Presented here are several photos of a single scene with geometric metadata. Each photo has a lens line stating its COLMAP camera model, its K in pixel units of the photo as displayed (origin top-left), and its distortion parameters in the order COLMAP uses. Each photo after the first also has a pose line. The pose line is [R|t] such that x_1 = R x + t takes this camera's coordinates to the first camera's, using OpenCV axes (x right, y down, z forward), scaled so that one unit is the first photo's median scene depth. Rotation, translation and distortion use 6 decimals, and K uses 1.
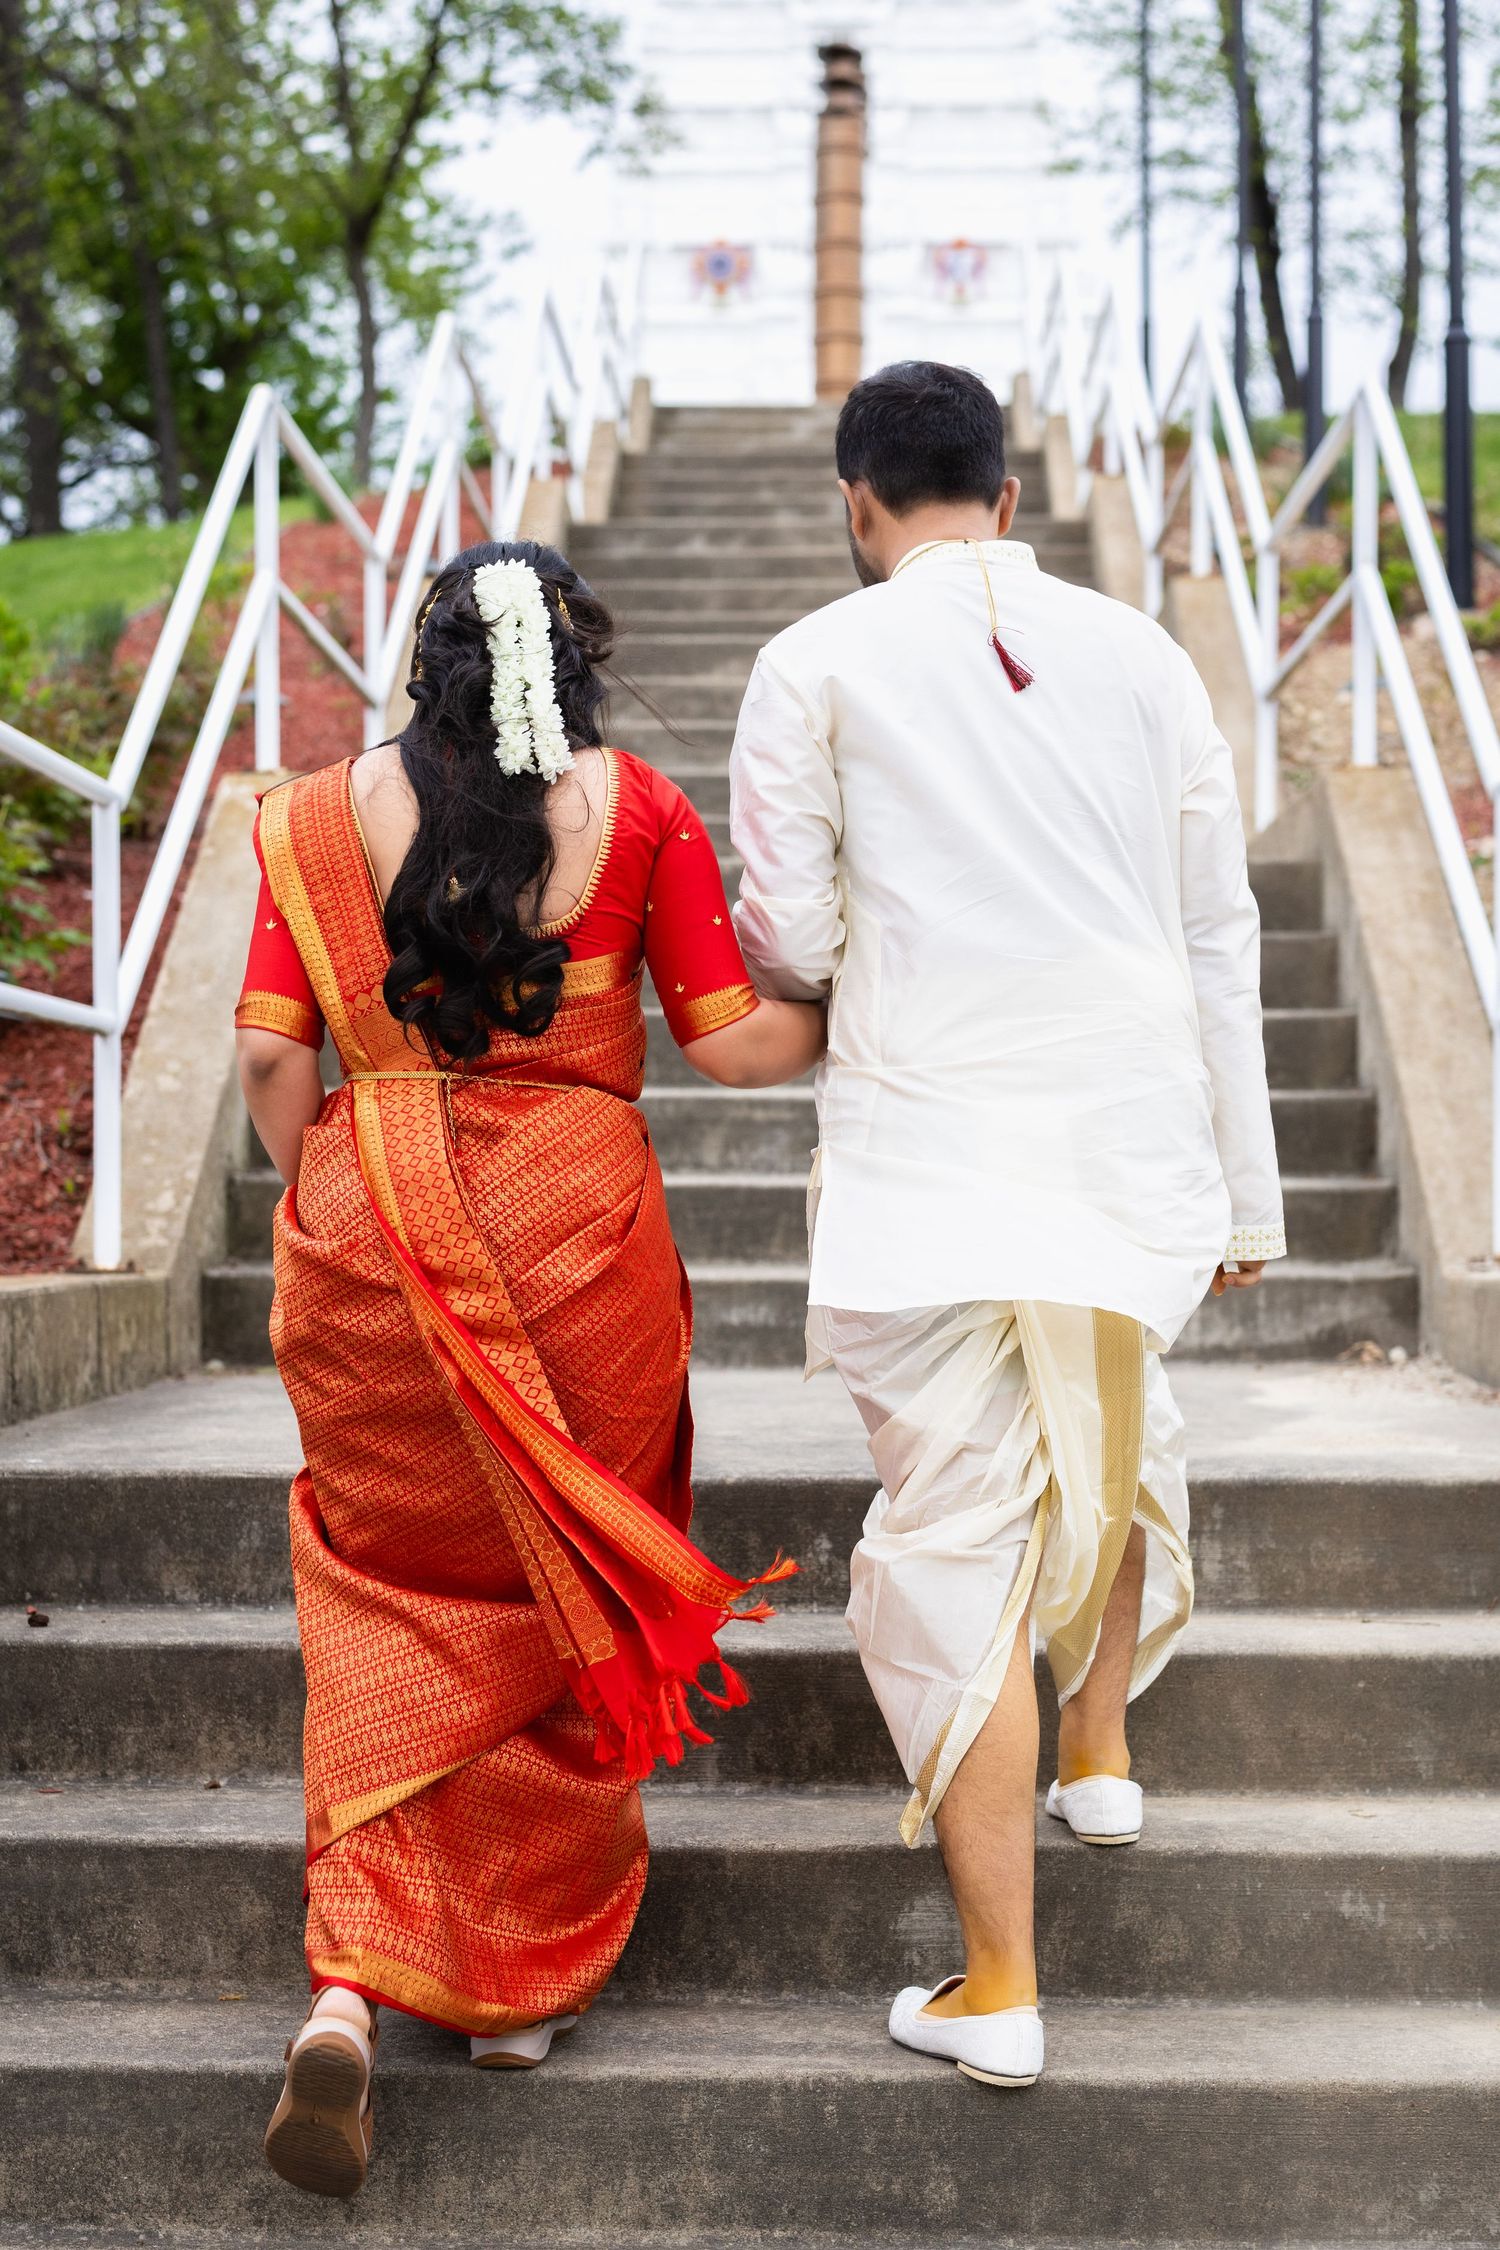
lens RADIAL K [[4711.0, 0, 617.6], [0, 4711.0, 1463.5], [0, 0, 1]] dist [-0.016195, -0.213809]
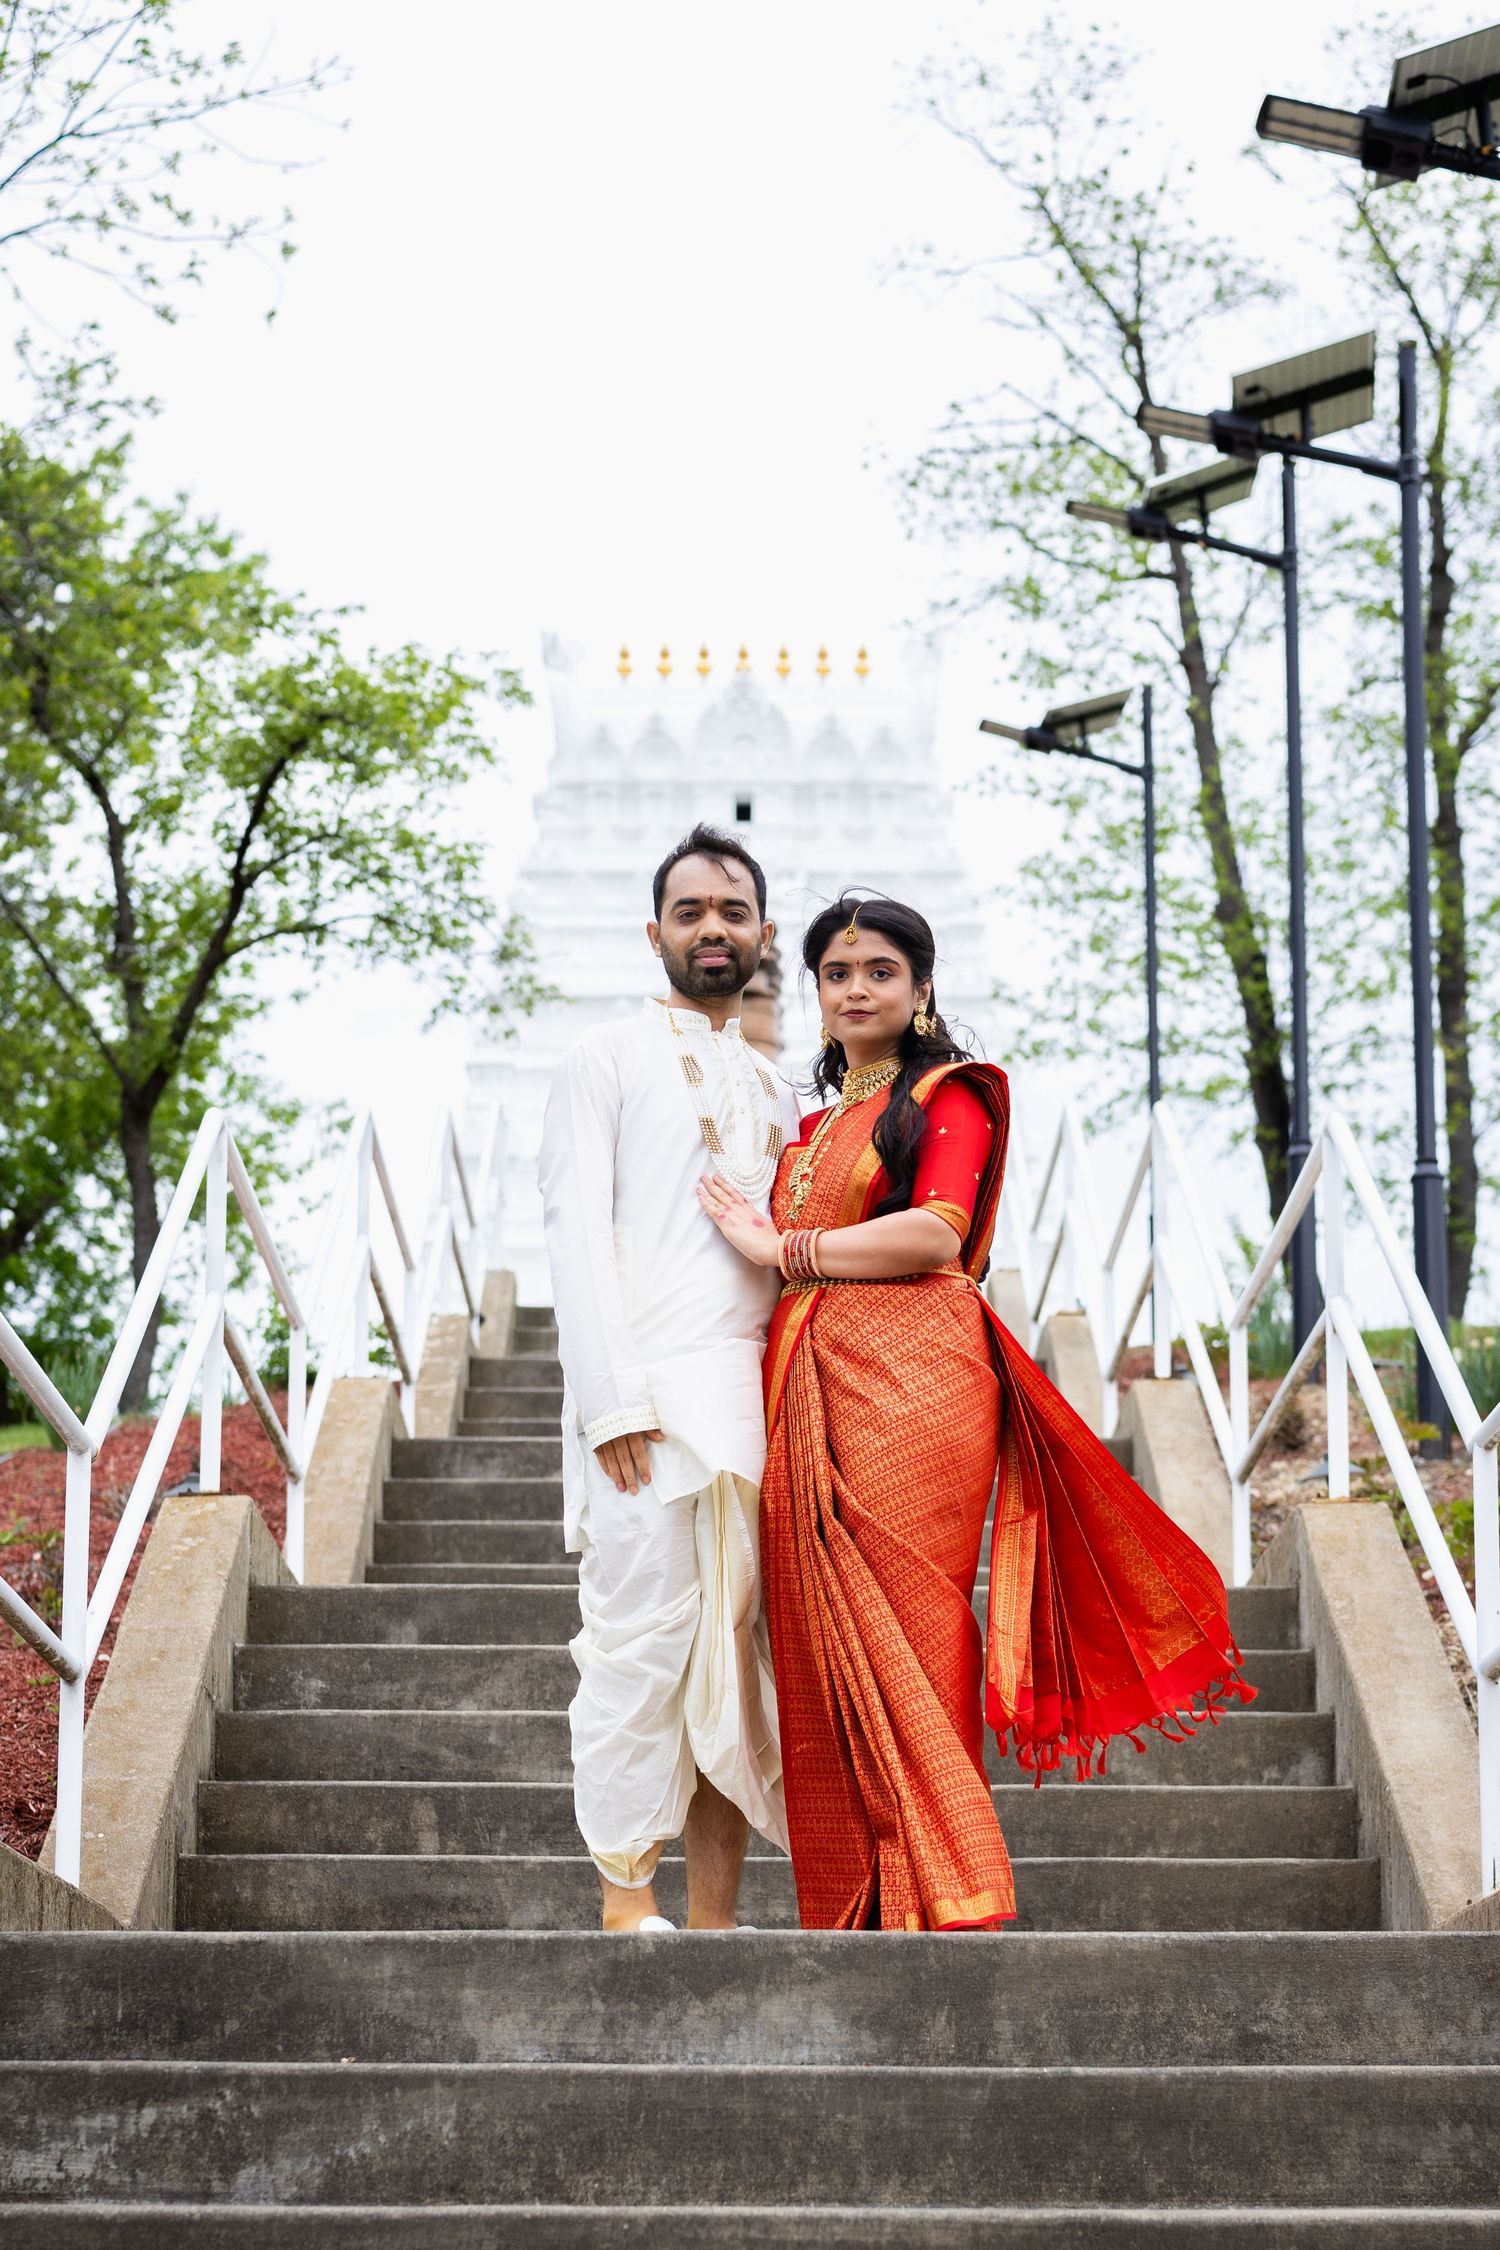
lens RADIAL K [[5471.0, 0, 772.1], [0, 5471.0, 1347.0], [0, 0, 1]] dist [0.008082, -0.461697]
pose [[0.998426, 0.010318, 0.055127, 0.000336], [0.002481, 0.973841, -0.227216, -0.016309], [-0.056029, 0.226995, 0.972283, 0.118934]]
